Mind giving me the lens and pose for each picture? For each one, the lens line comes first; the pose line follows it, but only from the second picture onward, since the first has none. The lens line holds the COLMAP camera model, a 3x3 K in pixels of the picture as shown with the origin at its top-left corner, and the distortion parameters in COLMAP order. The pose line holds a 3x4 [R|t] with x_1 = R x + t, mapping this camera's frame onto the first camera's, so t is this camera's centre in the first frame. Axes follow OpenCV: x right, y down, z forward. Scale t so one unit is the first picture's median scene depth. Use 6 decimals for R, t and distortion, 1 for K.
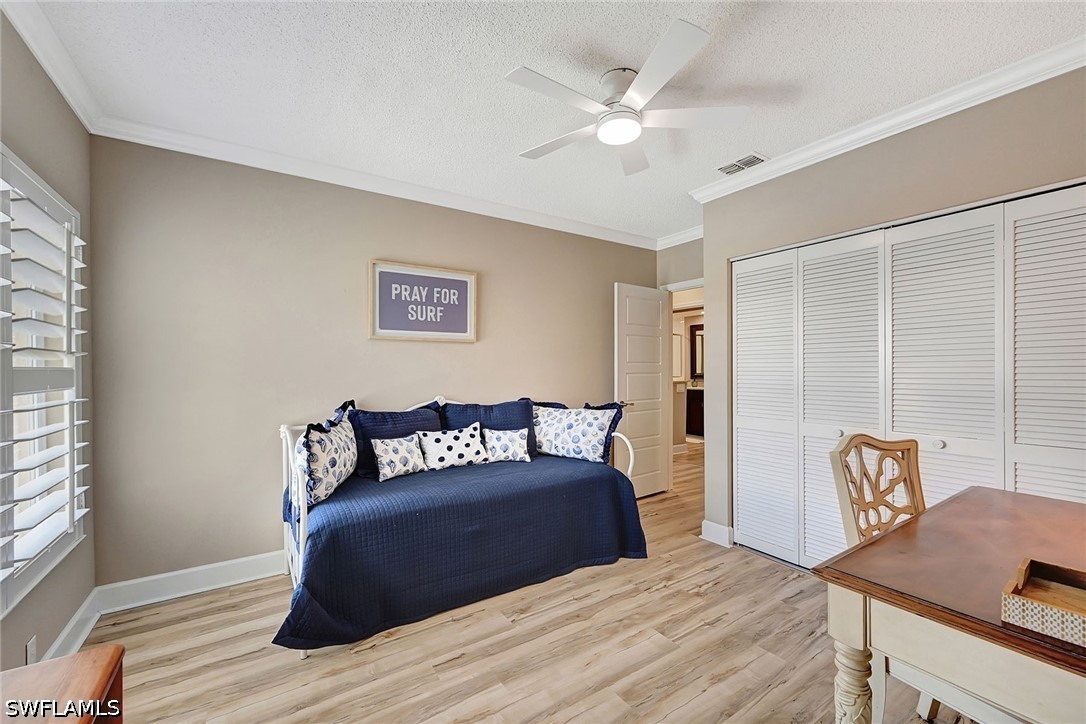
lens RADIAL K [[439.7, 0, 533.4], [0, 439.7, 362.5], [0, 0, 1]] dist [-0.001149, 0.000918]
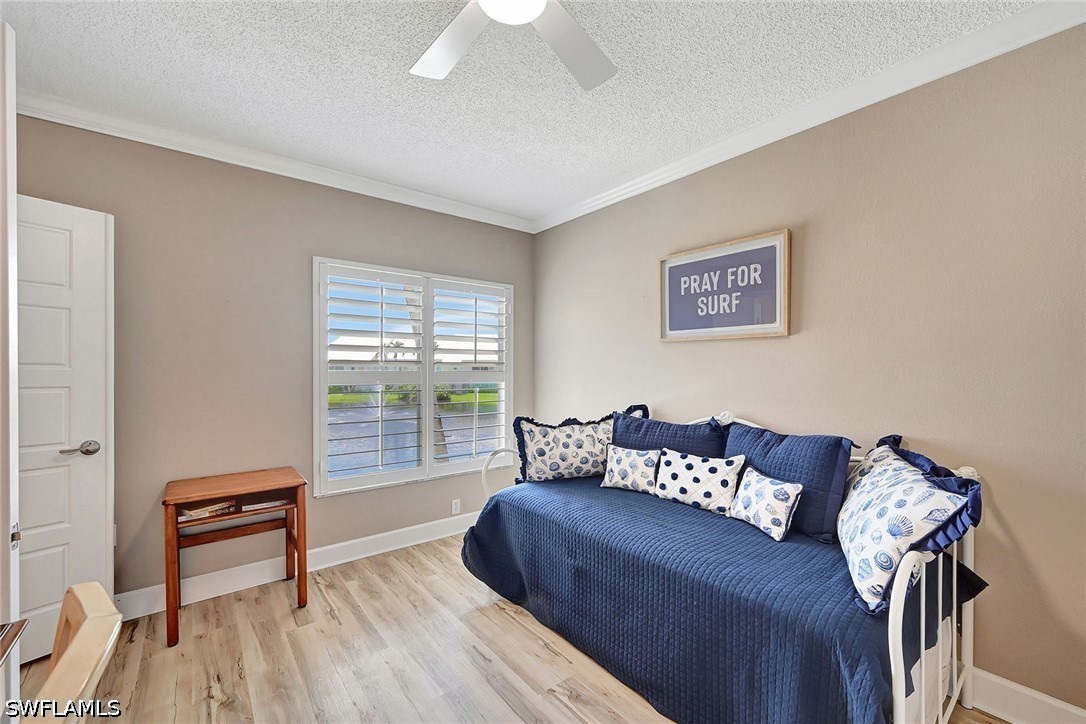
lens RADIAL K [[439.7, 0, 546.6], [0, 439.7, 369.9], [0, 0, 1]] dist [-0.001149, 0.000918]
pose [[0.109210, 0.007619, -0.993990, 0.511501], [0.007524, 0.999936, 0.008491, -0.004216], [0.993990, -0.008406, 0.109145, 0.620243]]
